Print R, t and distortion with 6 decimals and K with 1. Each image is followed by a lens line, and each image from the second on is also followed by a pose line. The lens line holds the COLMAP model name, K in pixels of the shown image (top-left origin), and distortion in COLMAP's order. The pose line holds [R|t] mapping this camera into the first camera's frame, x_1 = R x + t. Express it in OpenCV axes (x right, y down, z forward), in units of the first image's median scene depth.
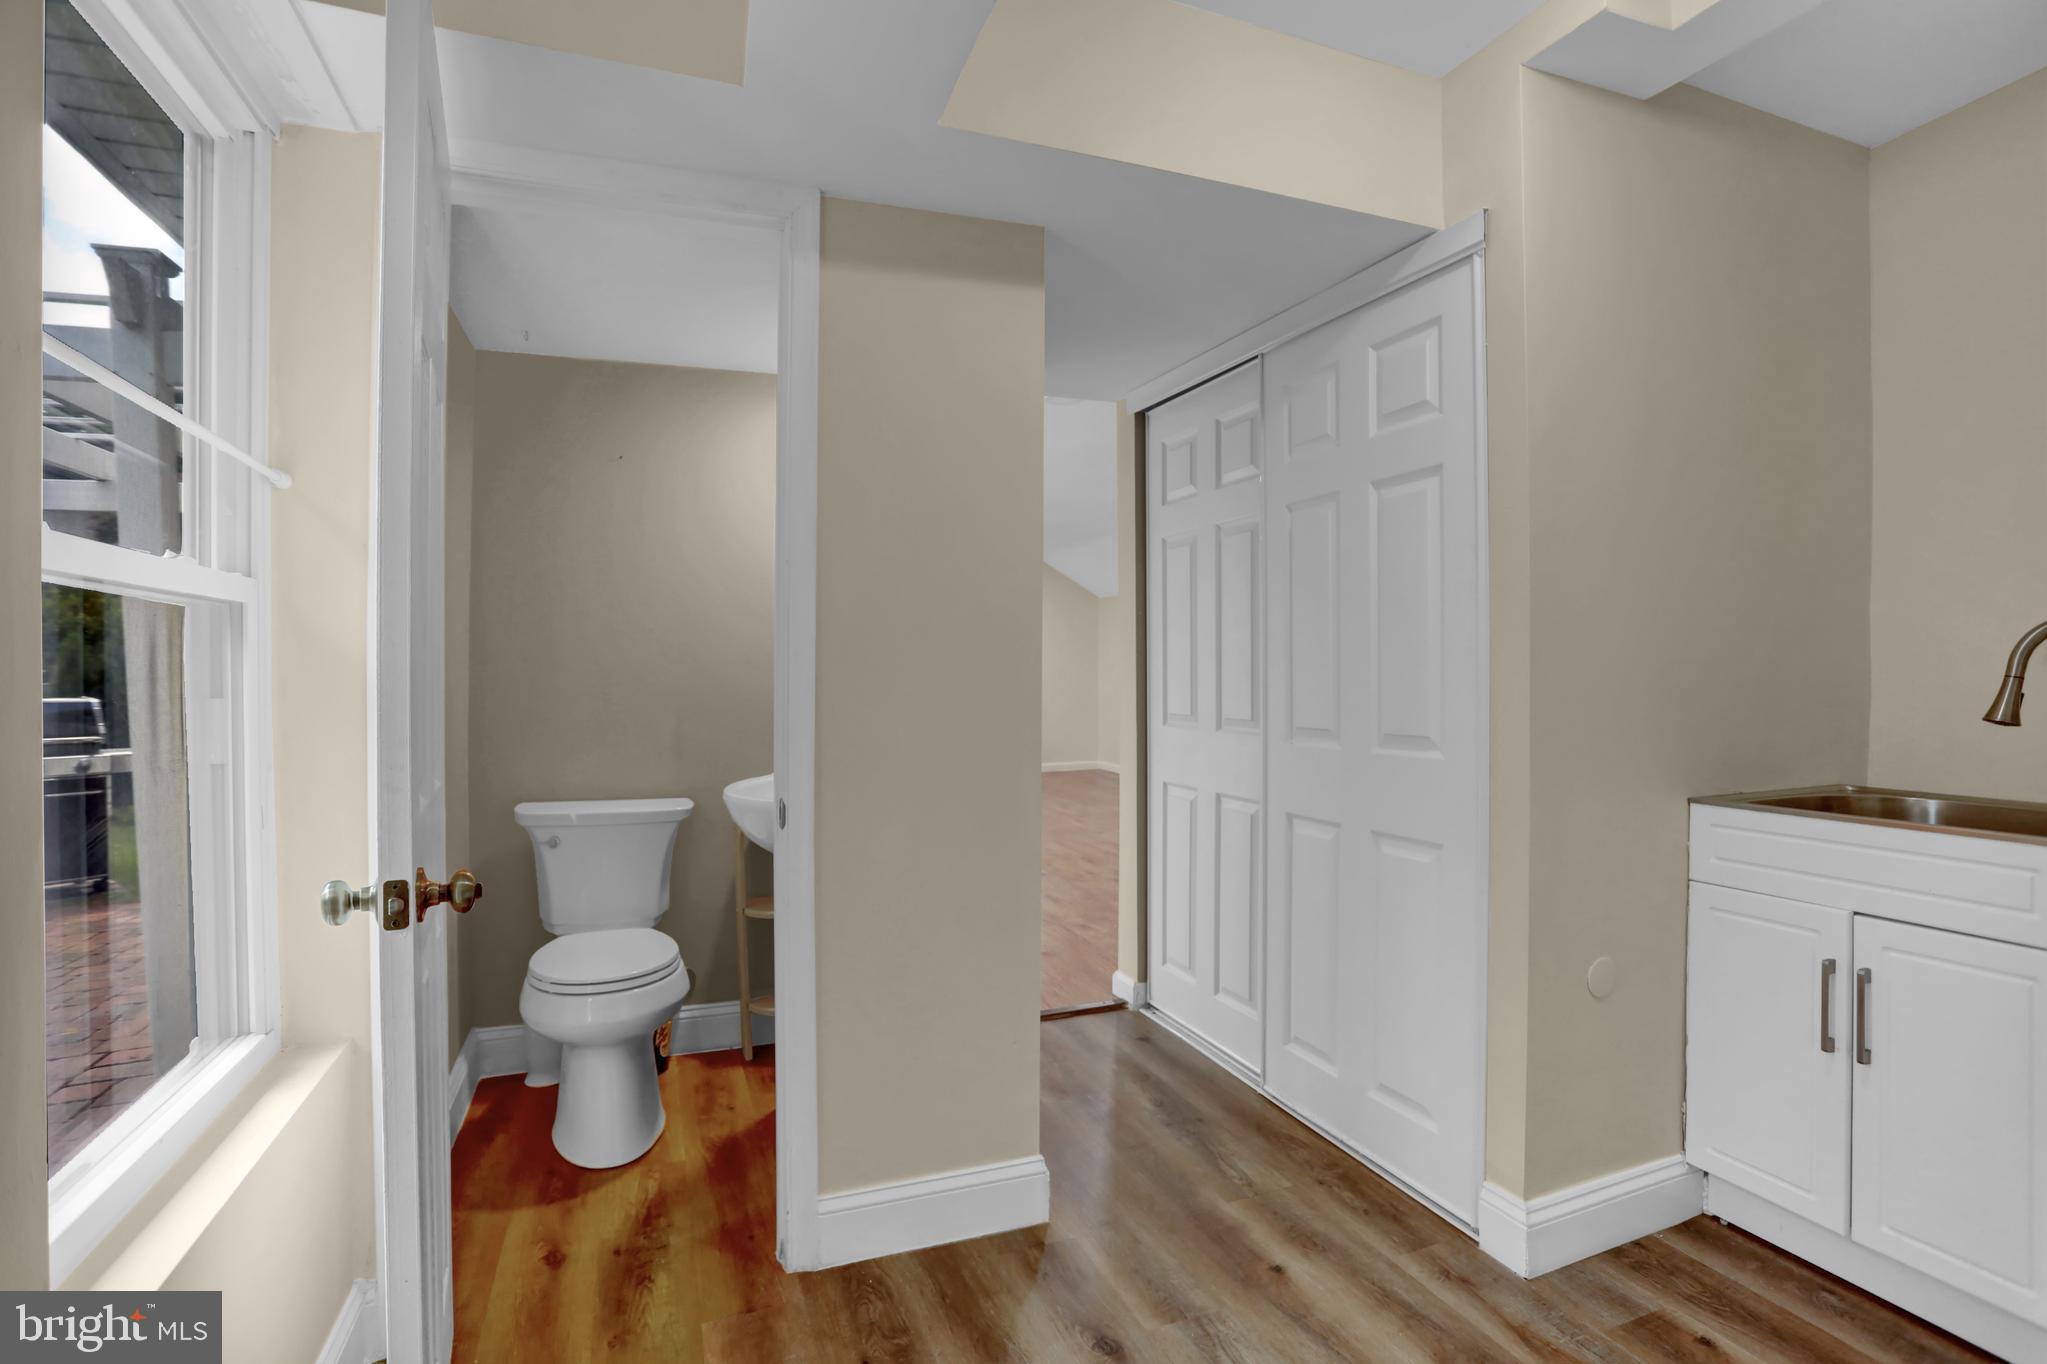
lens RADIAL K [[977.5, 0, 1034.9], [0, 977.5, 676.2], [0, 0, 1]] dist [-0.064969, 0.025321]
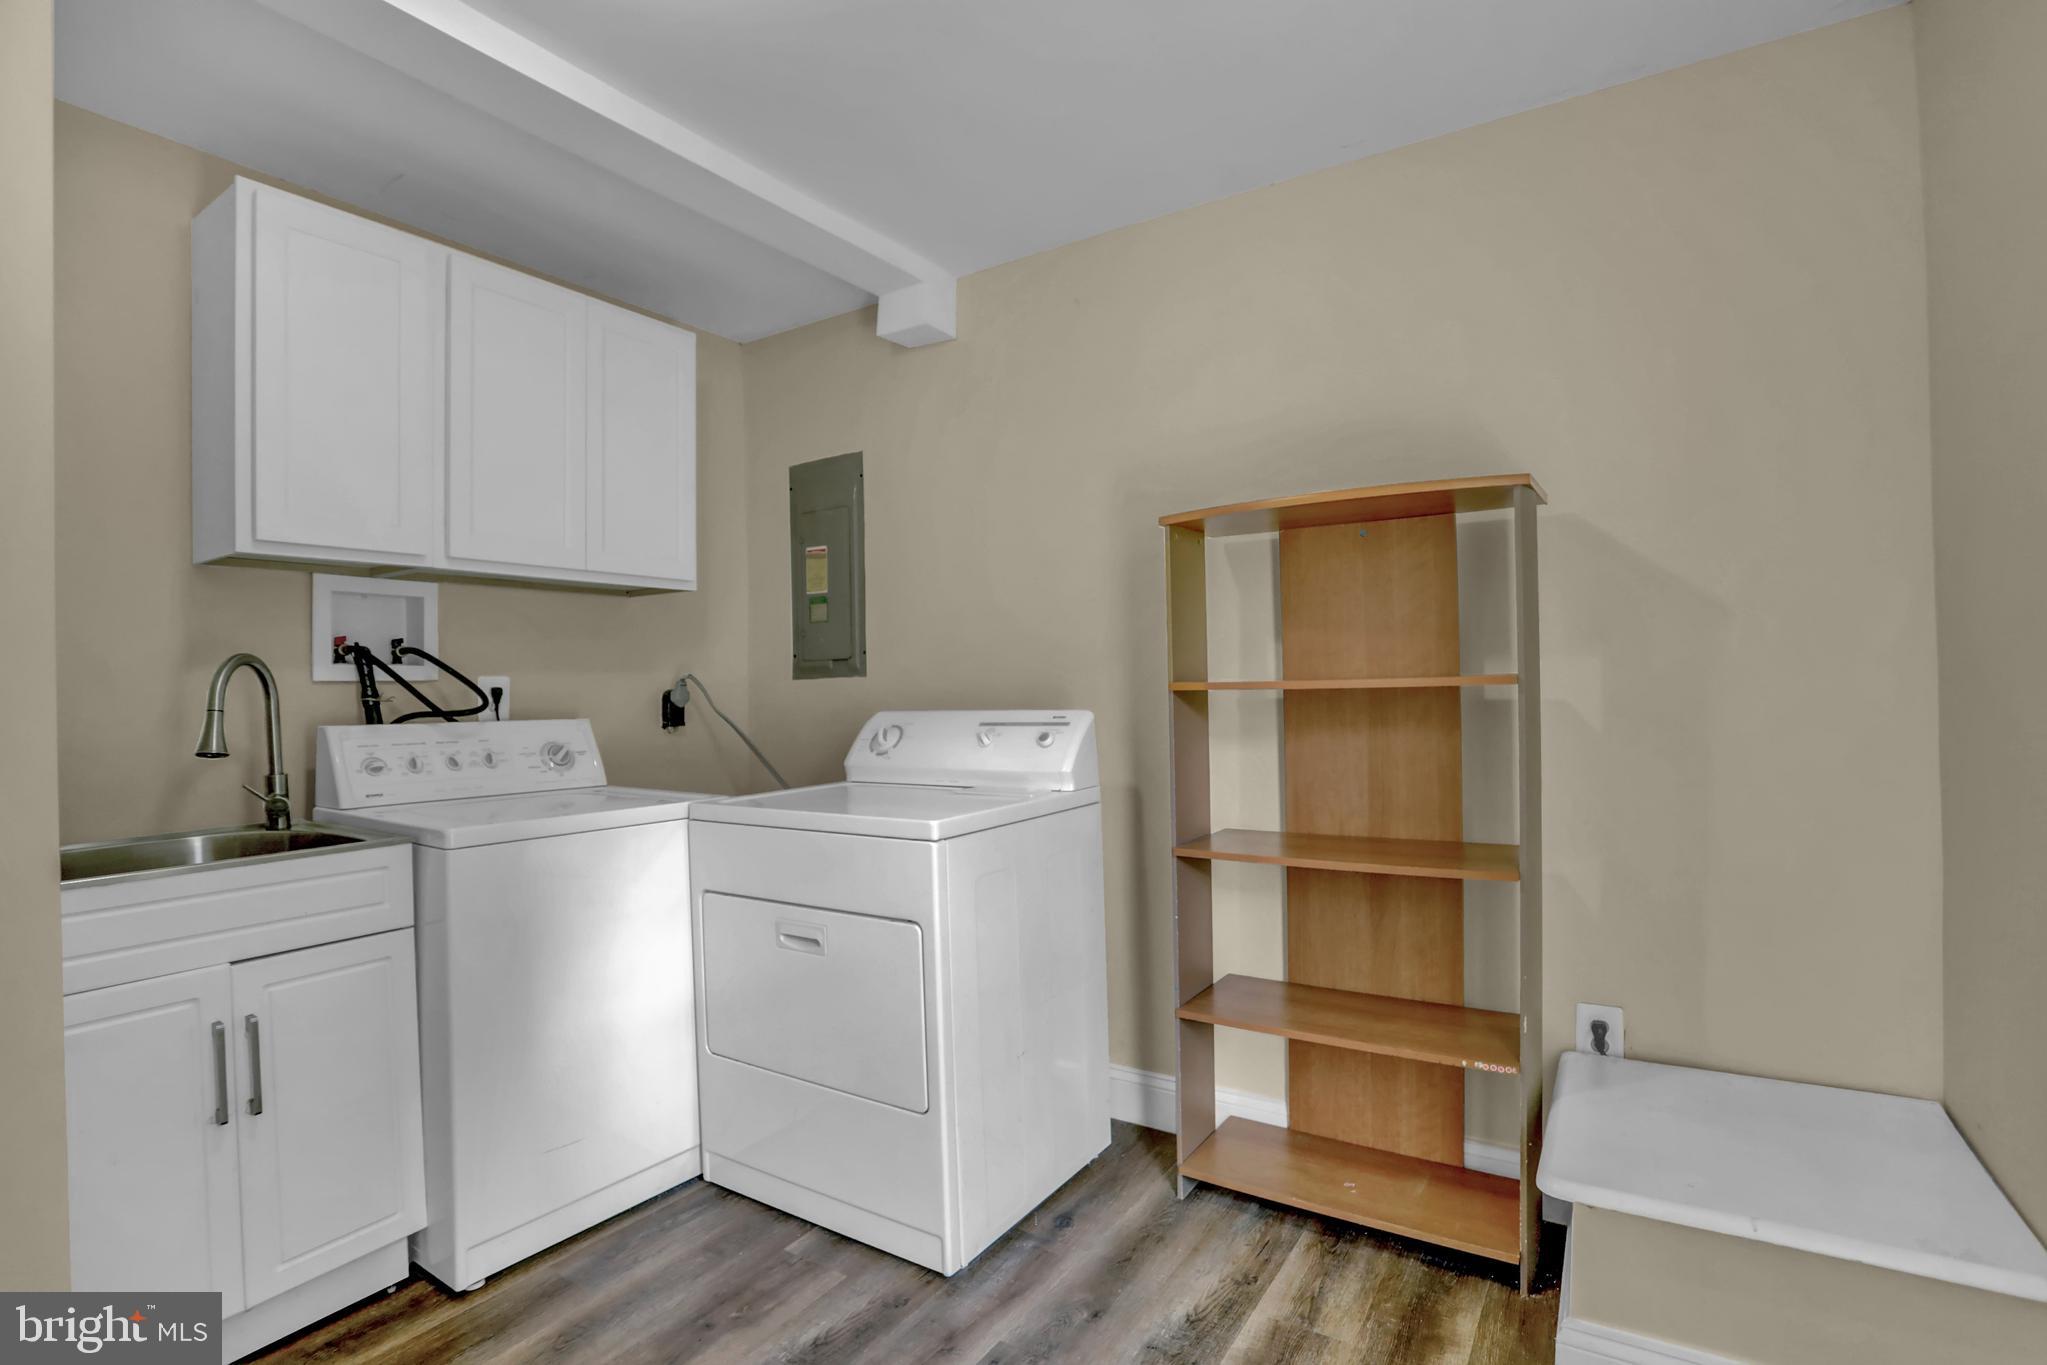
lens RADIAL K [[977.5, 0, 1034.9], [0, 977.5, 676.7], [0, 0, 1]] dist [-0.064969, 0.025321]
pose [[-0.586484, 0.021488, 0.809676, -0.423610], [0.024189, 0.999667, -0.009009, -0.007732], [-0.809599, 0.014301, -0.586809, 1.037680]]
